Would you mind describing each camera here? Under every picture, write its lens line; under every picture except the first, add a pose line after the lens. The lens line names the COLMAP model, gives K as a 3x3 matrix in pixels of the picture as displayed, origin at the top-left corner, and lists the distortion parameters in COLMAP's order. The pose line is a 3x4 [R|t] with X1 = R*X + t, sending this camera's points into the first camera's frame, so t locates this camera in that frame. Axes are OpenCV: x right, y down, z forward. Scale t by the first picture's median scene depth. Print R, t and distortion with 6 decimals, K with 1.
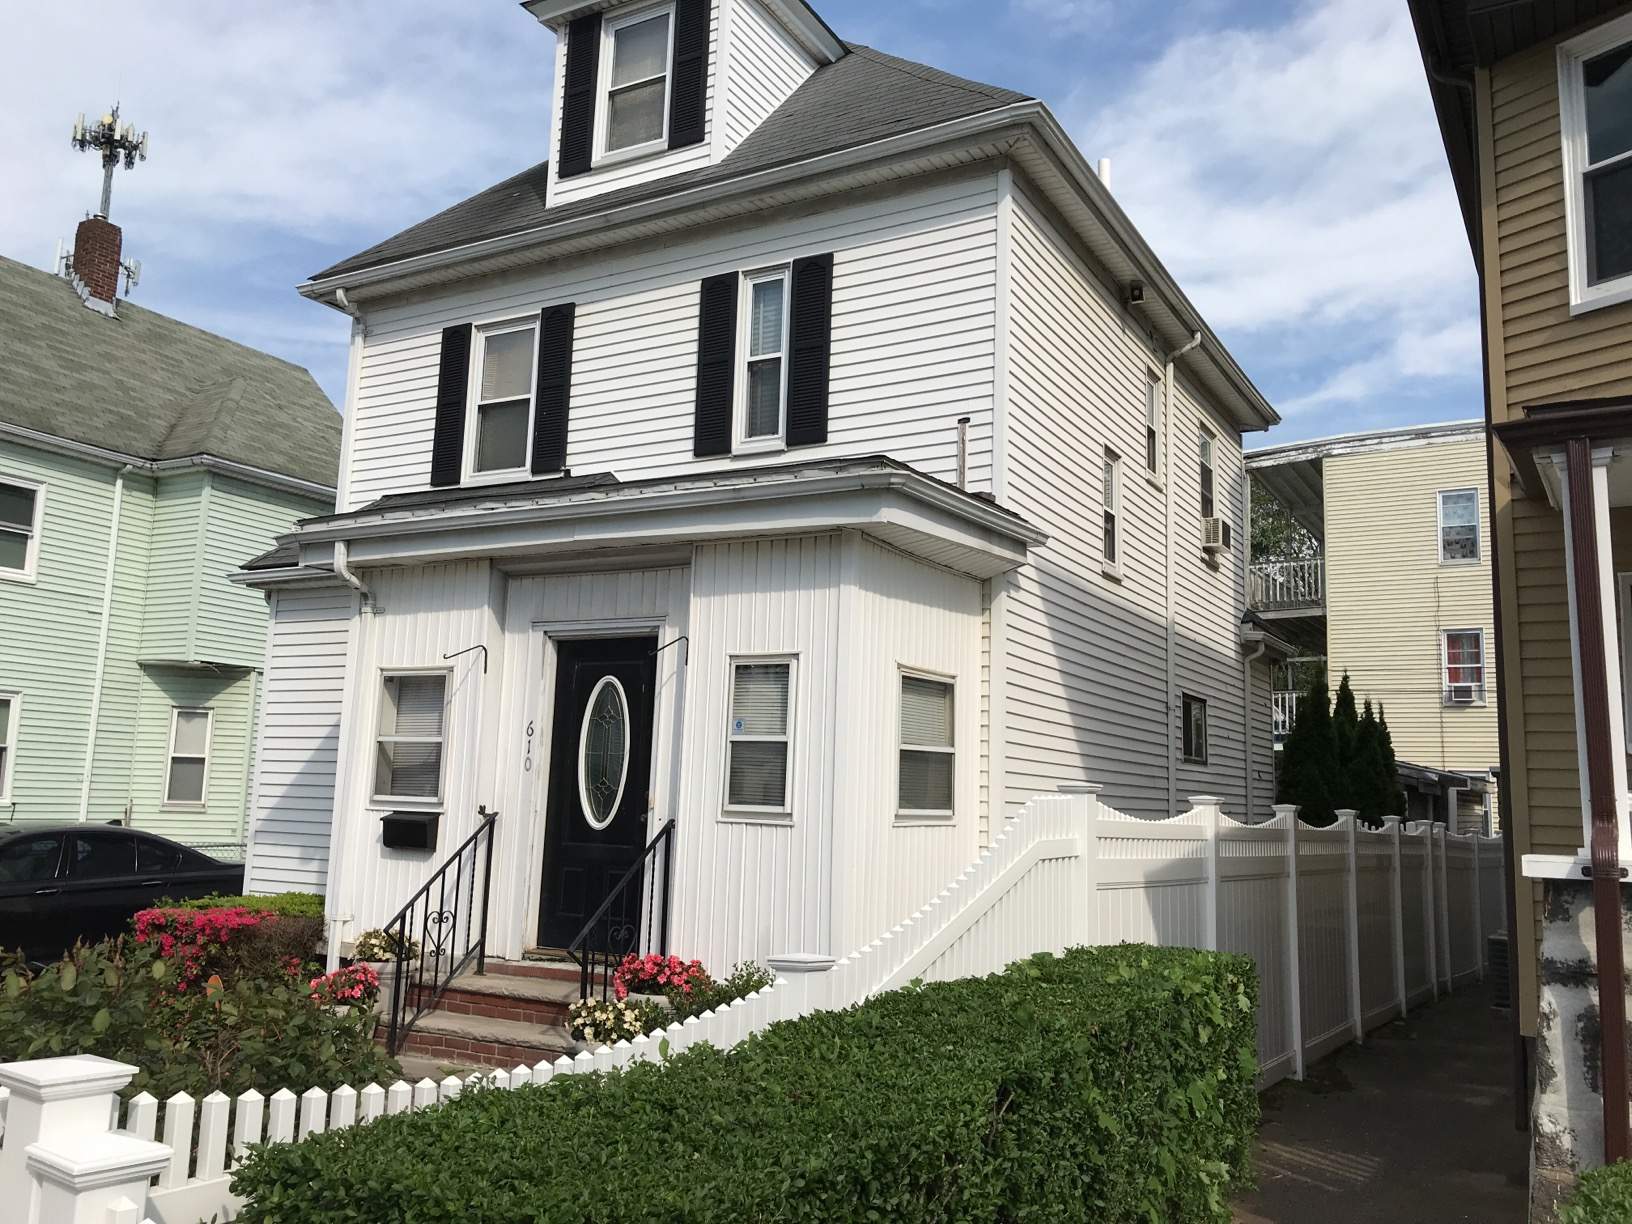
lens RADIAL K [[1332.8, 0, 816.0], [0, 1332.8, 612.0], [0, 0, 1]] dist [0.102363, -0.158100]
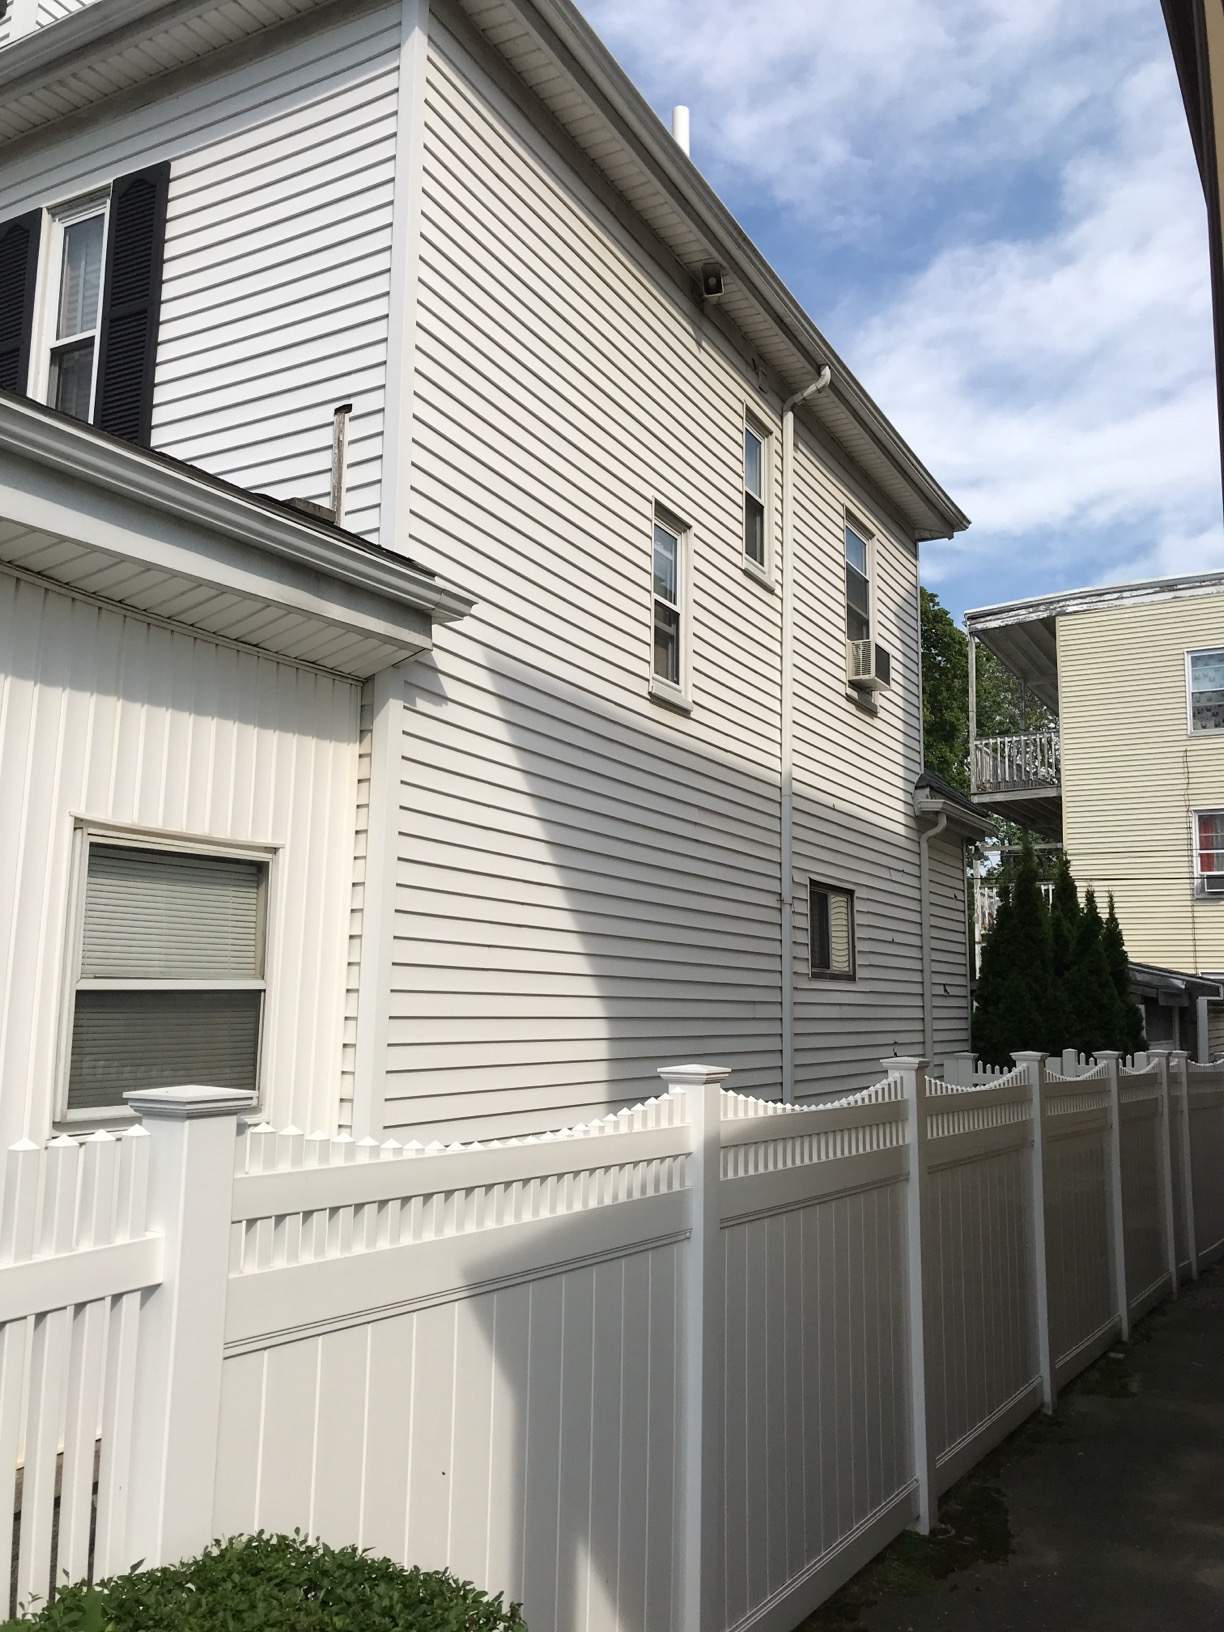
lens RADIAL K [[1332.8, 0, 610.4], [0, 1332.8, 808.9], [0, 0, 1]] dist [0.102363, -0.158100]
pose [[0.999755, -0.010758, 0.019344, 0.174939], [0.010830, 0.999935, -0.003623, 0.027298], [-0.019304, 0.003832, 0.999806, 0.338286]]
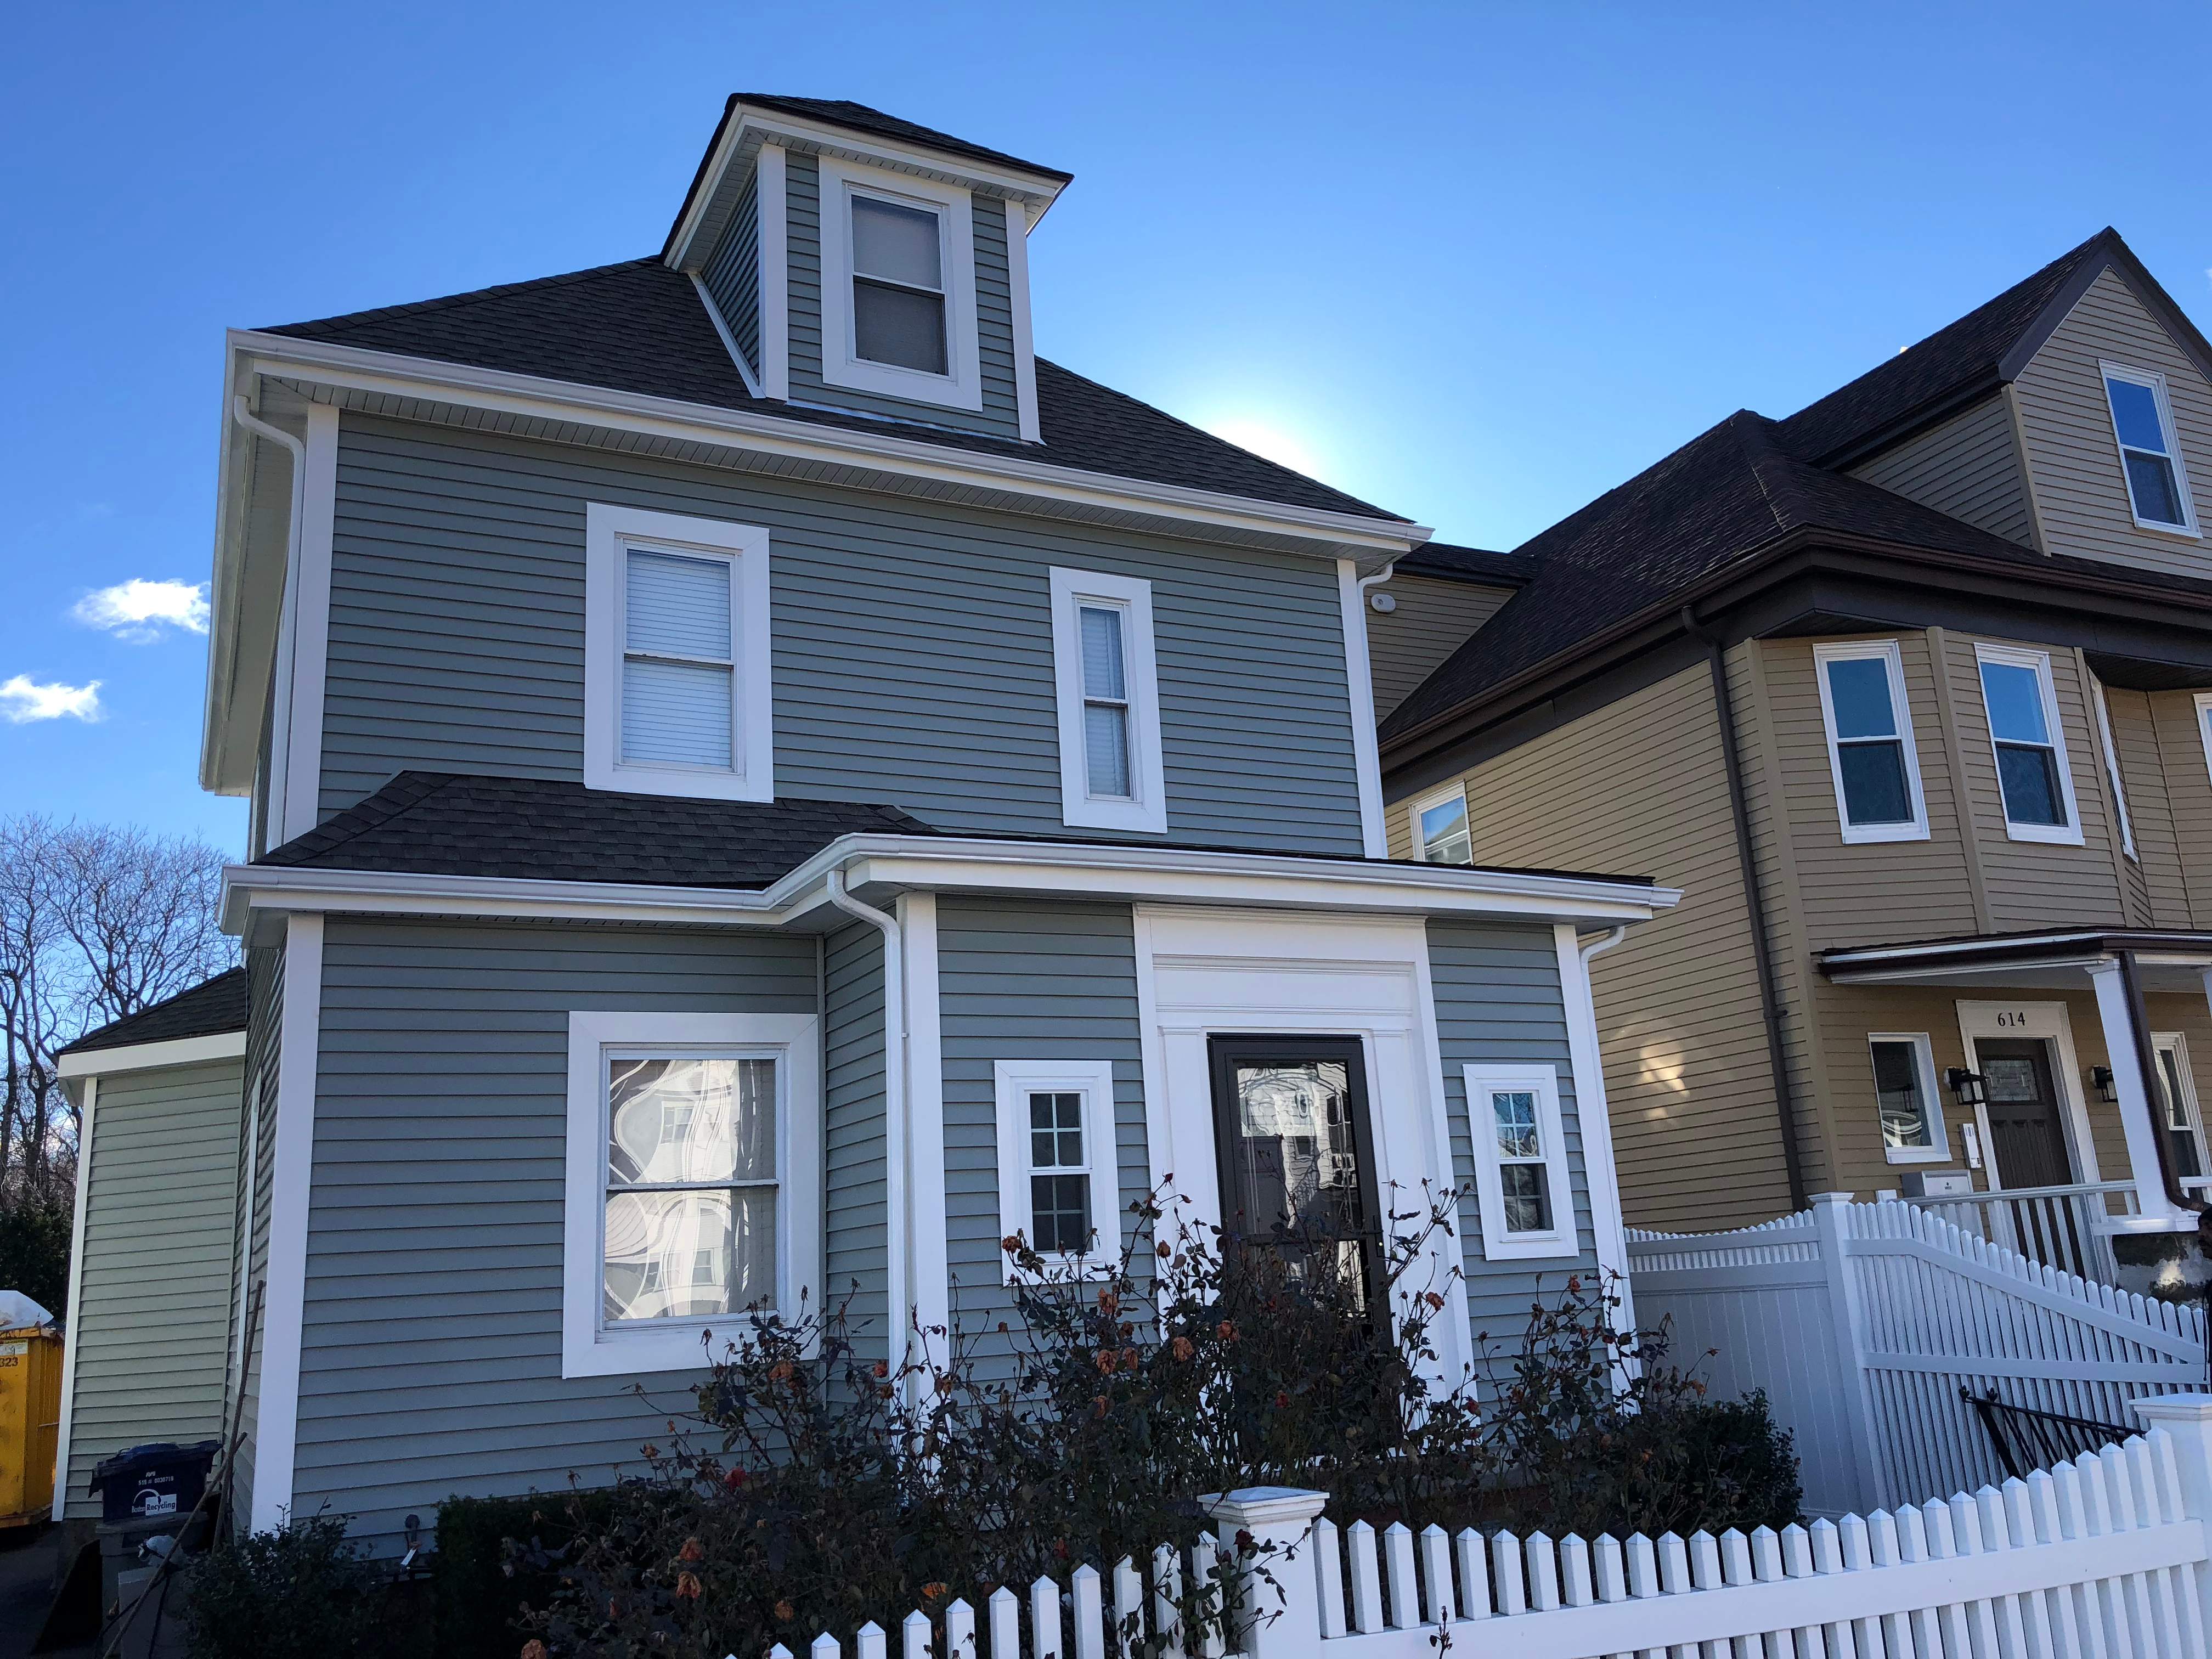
lens RADIAL K [[1807.4, 0, 1123.0], [0, 1807.4, 843.7], [0, 0, 1]] dist [0.047737, -0.047640]
pose [[0.552148, 0.136949, 0.822422, -0.825689], [-0.042120, 0.989740, -0.136532, 0.039248], [-0.832682, 0.040745, 0.552251, 0.354472]]
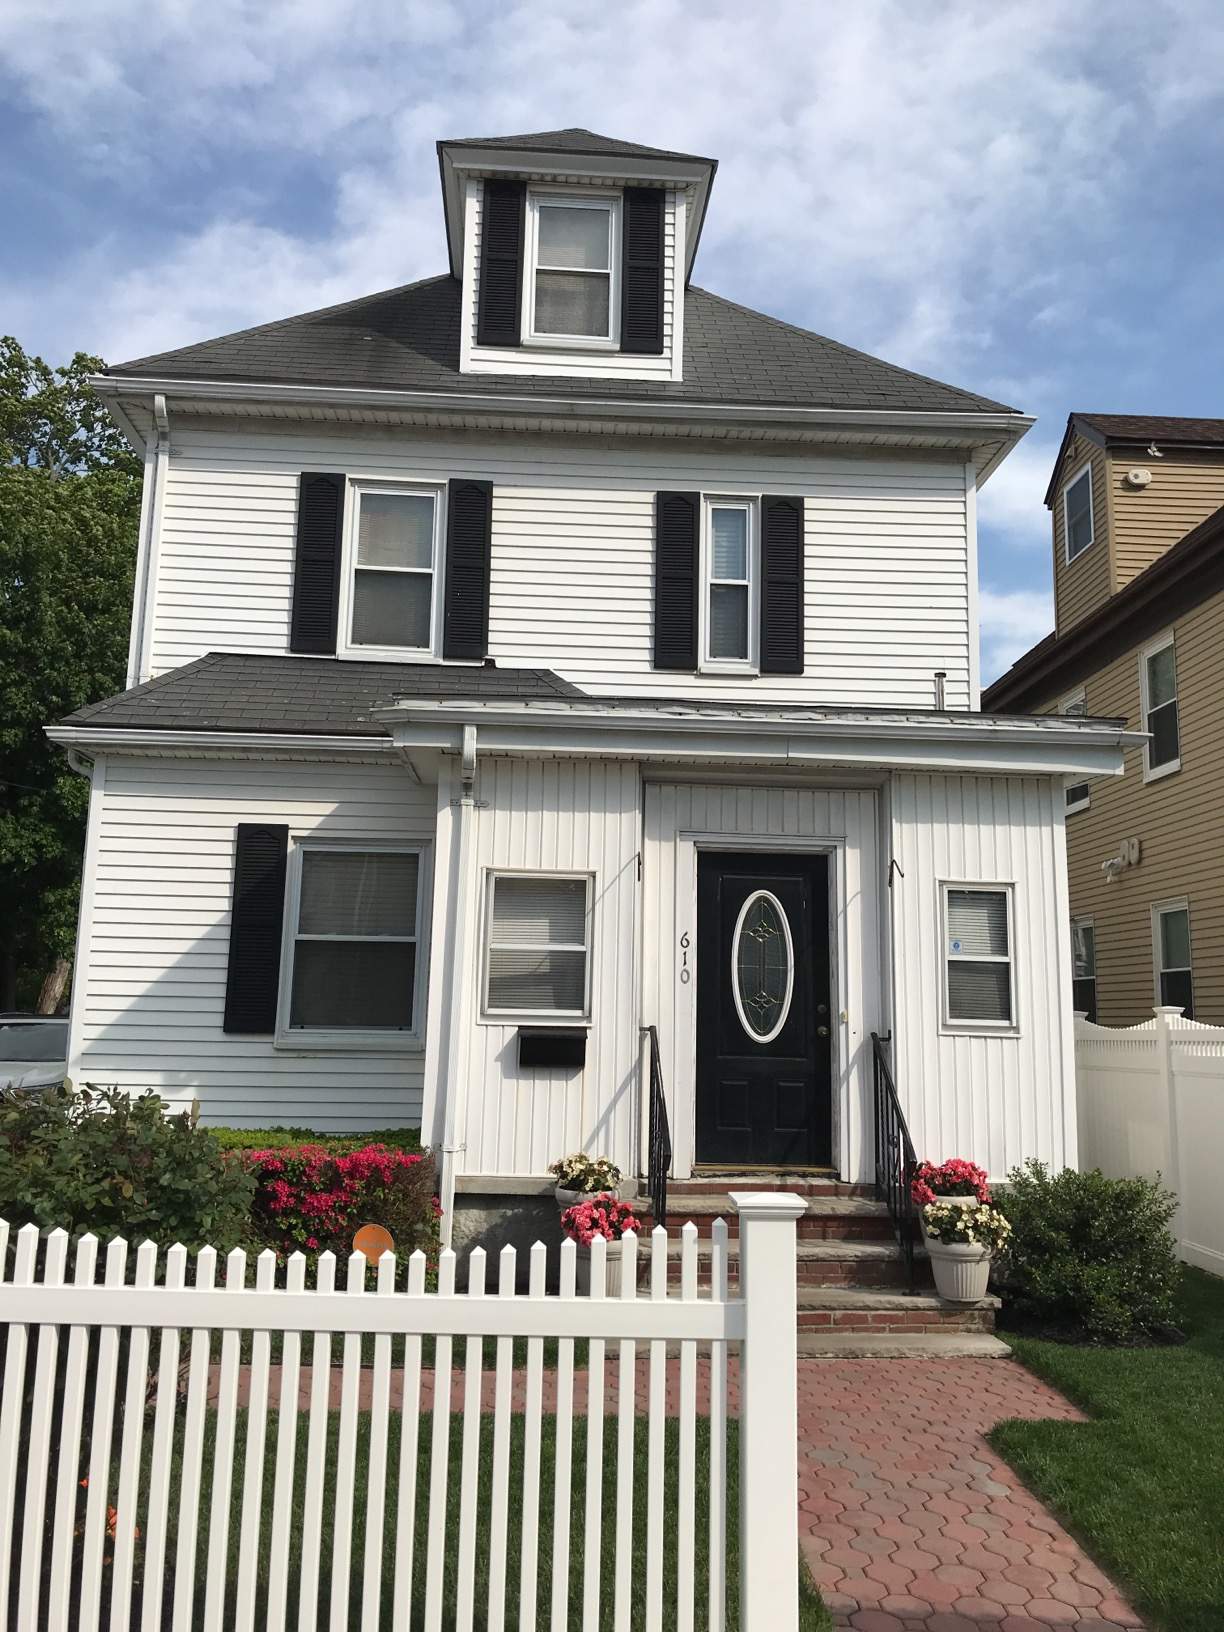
lens RADIAL K [[1345.9, 0, 612.0], [0, 1345.9, 816.0], [0, 0, 1]] dist [0.079233, -0.117723]
pose [[0.837676, 0.072651, 0.541315, -0.598001], [-0.074165, 0.997064, -0.019048, 0.014288], [-0.541109, -0.024191, 0.840604, 0.153139]]
